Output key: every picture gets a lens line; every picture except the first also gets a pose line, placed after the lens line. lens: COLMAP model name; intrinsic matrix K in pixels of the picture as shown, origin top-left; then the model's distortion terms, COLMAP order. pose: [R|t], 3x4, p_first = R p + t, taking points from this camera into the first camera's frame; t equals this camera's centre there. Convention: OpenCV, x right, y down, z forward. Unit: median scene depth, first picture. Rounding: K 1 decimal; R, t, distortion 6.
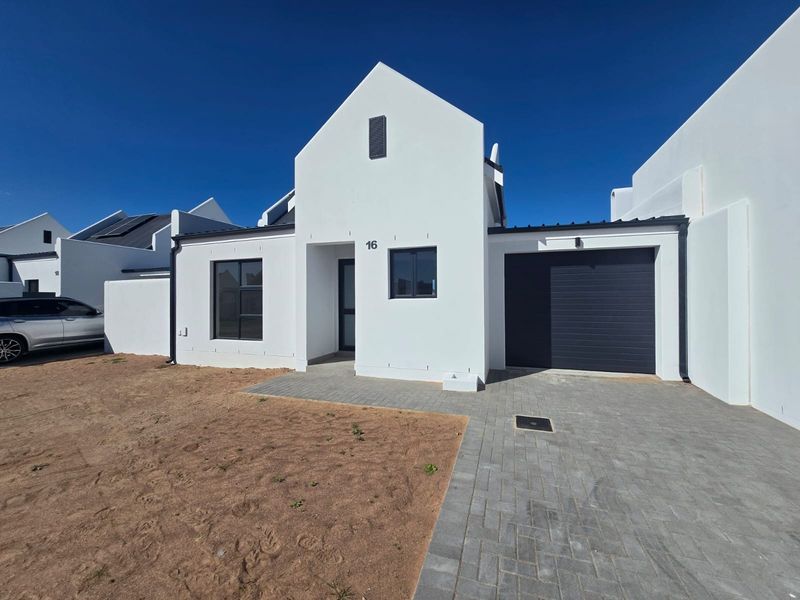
lens RADIAL K [[327.1, 0, 399.7], [0, 327.1, 295.8], [0, 0, 1]] dist [-0.003396, -0.000117]
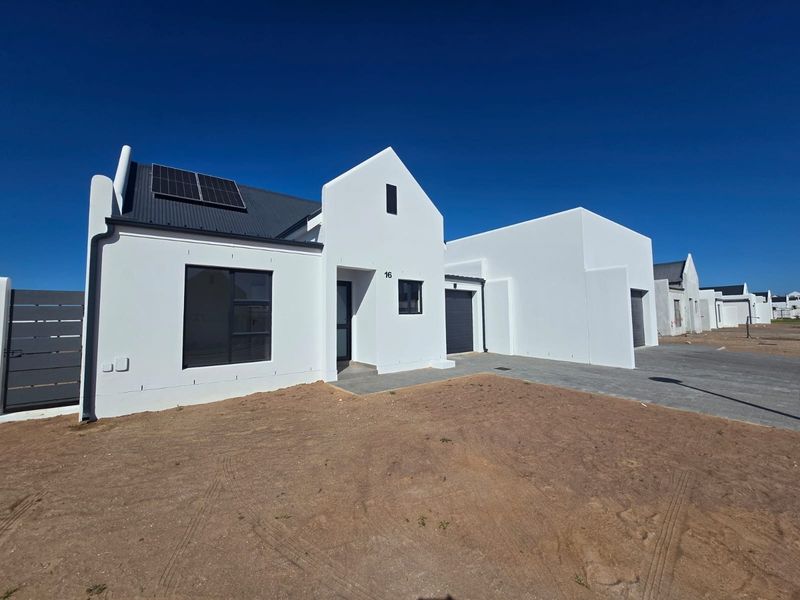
lens RADIAL K [[327.1, 0, 399.7], [0, 327.1, 295.8], [0, 0, 1]] dist [-0.003396, -0.000117]
pose [[0.540429, 0.053870, 0.839663, -1.189714], [0.001441, 0.997888, -0.064949, 0.020302], [-0.841388, 0.036310, 0.539210, 0.226451]]
